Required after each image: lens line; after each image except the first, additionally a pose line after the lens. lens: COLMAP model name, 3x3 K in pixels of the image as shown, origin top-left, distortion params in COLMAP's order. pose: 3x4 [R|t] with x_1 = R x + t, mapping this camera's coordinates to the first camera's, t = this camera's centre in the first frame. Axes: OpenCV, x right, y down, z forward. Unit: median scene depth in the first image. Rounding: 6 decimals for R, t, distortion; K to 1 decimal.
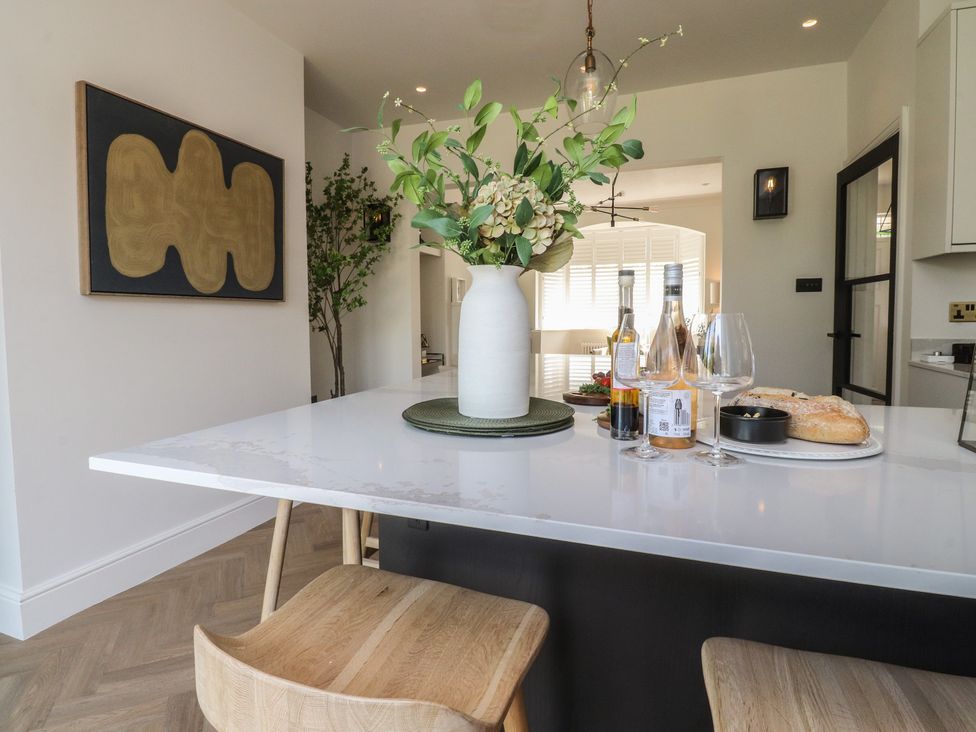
lens RADIAL K [[510.5, 0, 490.9], [0, 510.5, 350.6], [0, 0, 1]] dist [-0.003690, -0.010185]
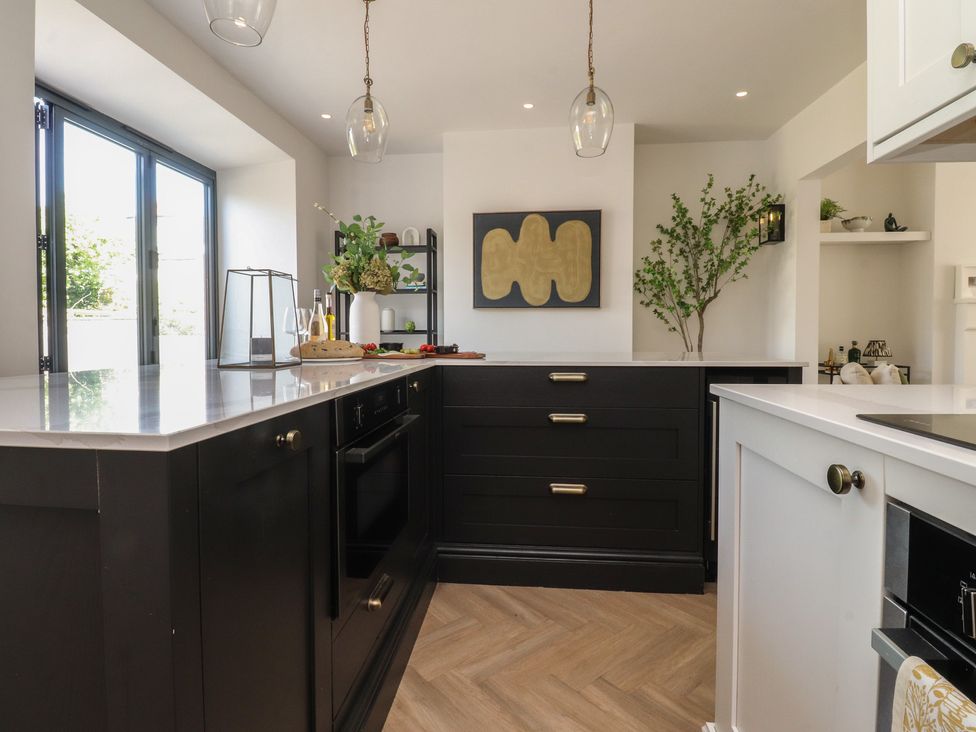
lens RADIAL K [[510.5, 0, 480.0], [0, 510.5, 346.6], [0, 0, 1]] dist [-0.003690, -0.010185]
pose [[0.233370, 0.031764, -0.971869, 0.986950], [-0.064177, 0.997790, 0.017200, 0.008374], [0.970268, 0.058358, 0.234892, 0.377370]]
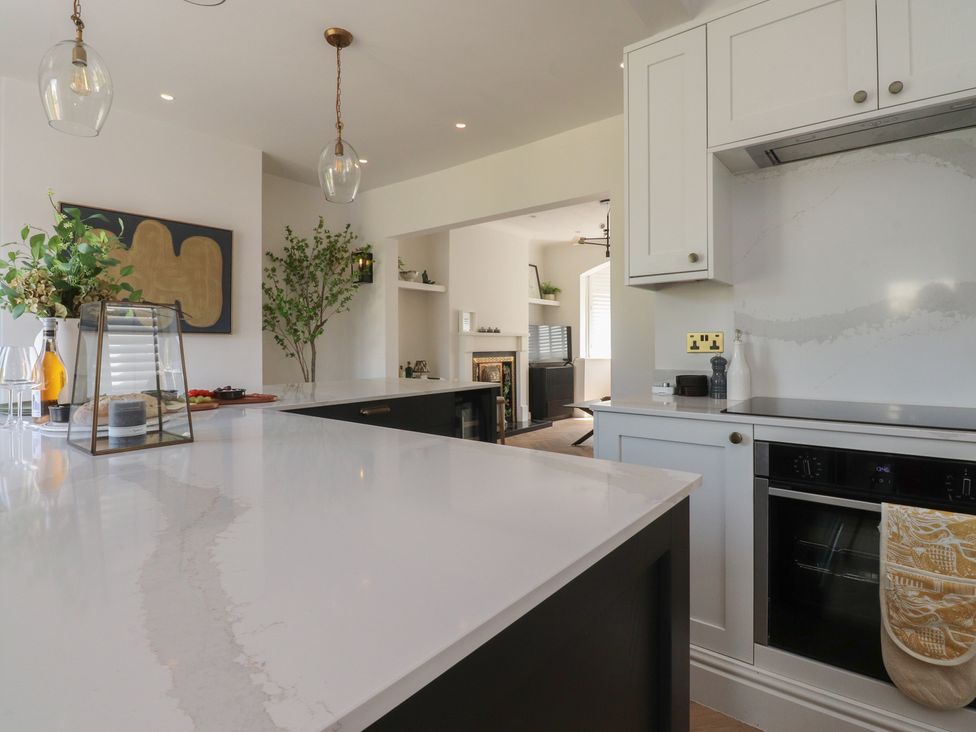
lens RADIAL K [[510.5, 0, 488.2], [0, 510.5, 347.9], [0, 0, 1]] dist [-0.003690, -0.010185]
pose [[0.945322, 0.003728, -0.326118, 0.730460], [-0.023144, 0.998181, -0.055675, -0.002061], [0.325317, 0.060178, 0.943688, -0.046198]]
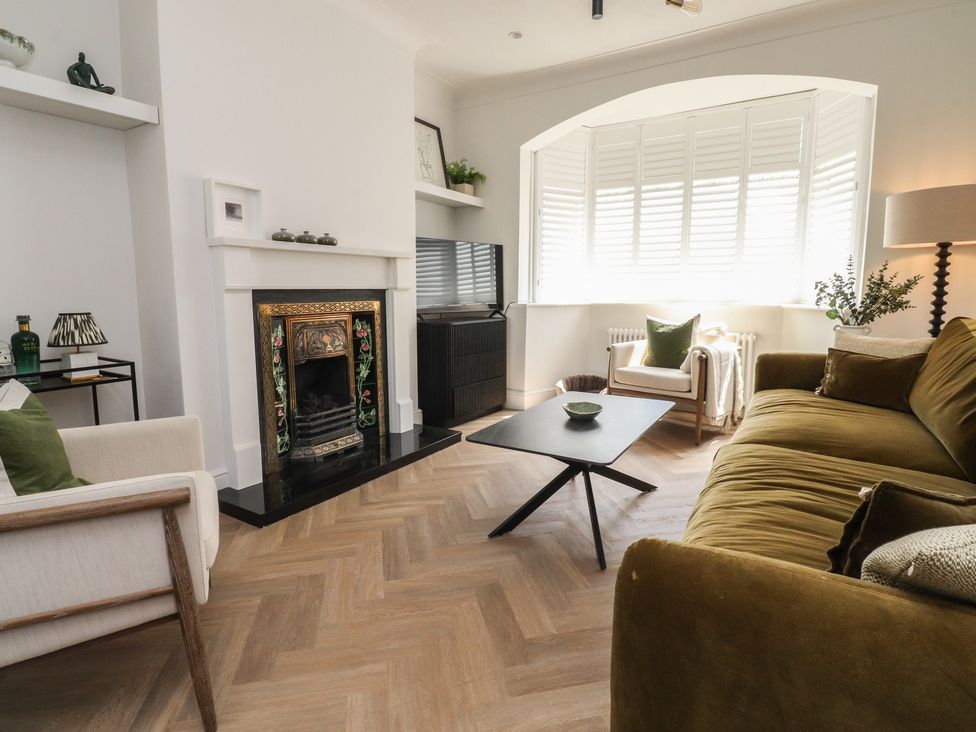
lens RADIAL K [[510.5, 0, 489.2], [0, 510.5, 352.9], [0, 0, 1]] dist [-0.003690, -0.010185]
pose [[0.977252, 0.034932, -0.209185, 0.520550], [-0.022134, 0.997754, 0.063214, -0.064953], [0.210924, -0.057146, 0.975831, 1.328929]]
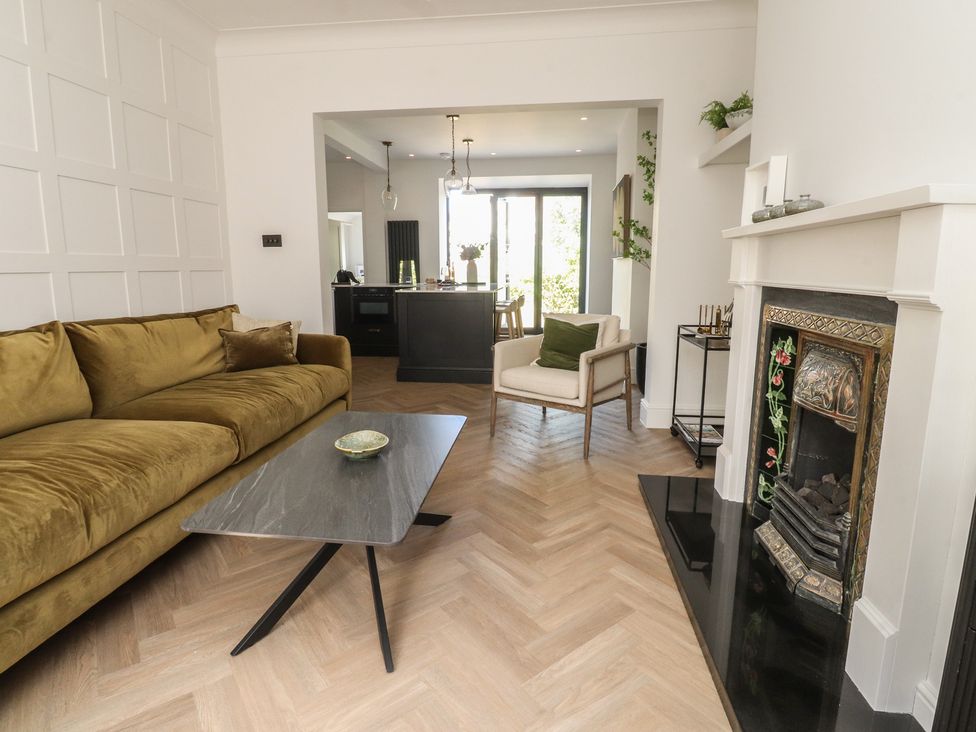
lens RADIAL K [[510.5, 0, 491.4], [0, 510.5, 361.1], [0, 0, 1]] dist [-0.003690, -0.010185]
pose [[-0.978498, 0.042481, -0.201834, 0.458586], [-0.005076, 0.973305, 0.229461, -0.179577], [0.206194, 0.225552, -0.952161, 2.882137]]
